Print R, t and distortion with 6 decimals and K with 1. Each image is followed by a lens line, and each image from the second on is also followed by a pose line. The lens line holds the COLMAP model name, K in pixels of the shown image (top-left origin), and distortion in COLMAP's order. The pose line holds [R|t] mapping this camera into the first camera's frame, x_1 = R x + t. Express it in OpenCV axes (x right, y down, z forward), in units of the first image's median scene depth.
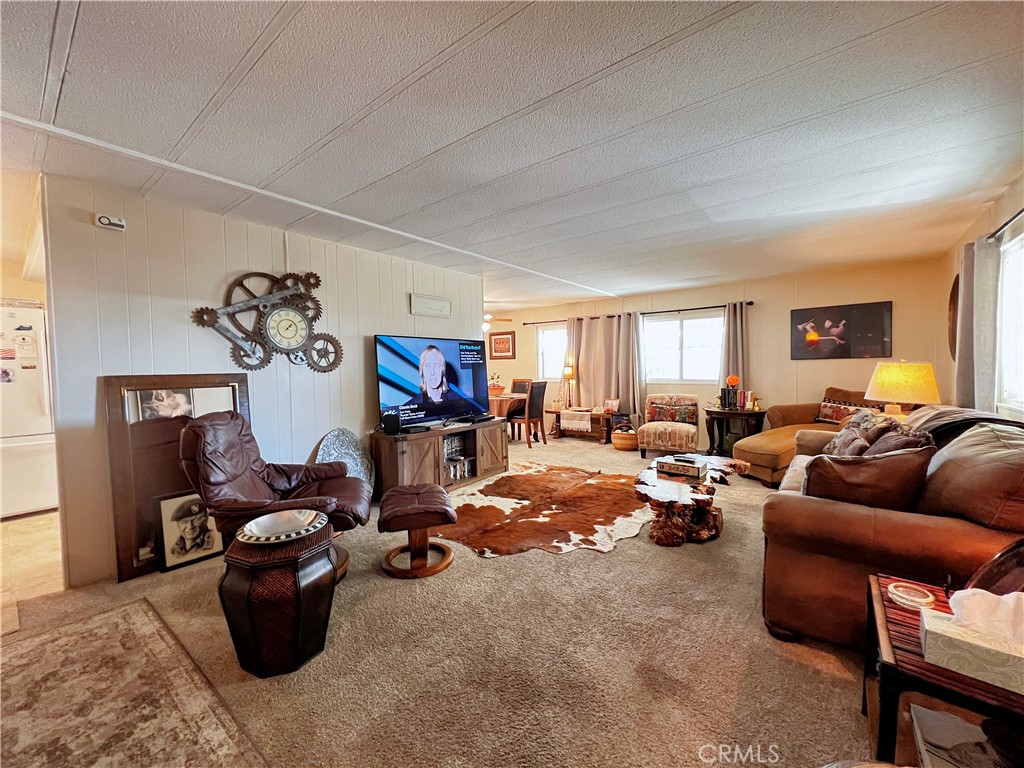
lens RADIAL K [[409.7, 0, 511.7], [0, 409.7, 382.9], [0, 0, 1]] dist [0.000704, 0.000018]
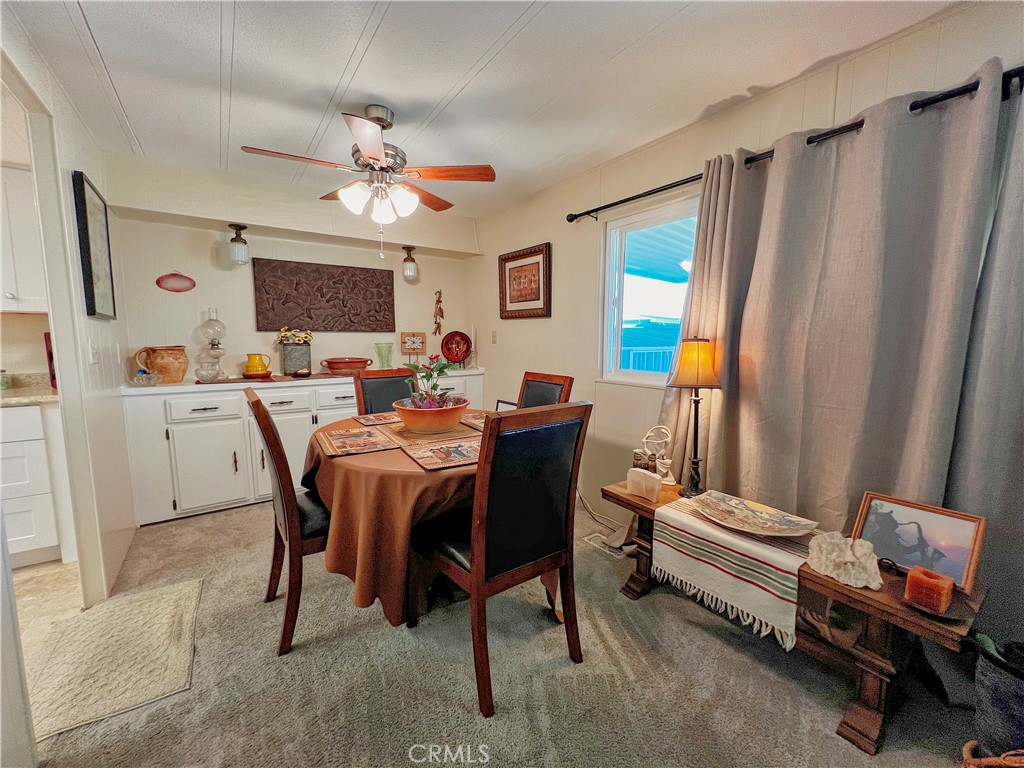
lens RADIAL K [[409.7, 0, 511.5], [0, 409.7, 377.0], [0, 0, 1]] dist [0.000704, 0.000018]
pose [[0.956244, 0.048232, -0.288566, 0.100056], [-0.030946, 0.997459, 0.064170, -0.029329], [0.290928, -0.052432, 0.955307, 0.701466]]
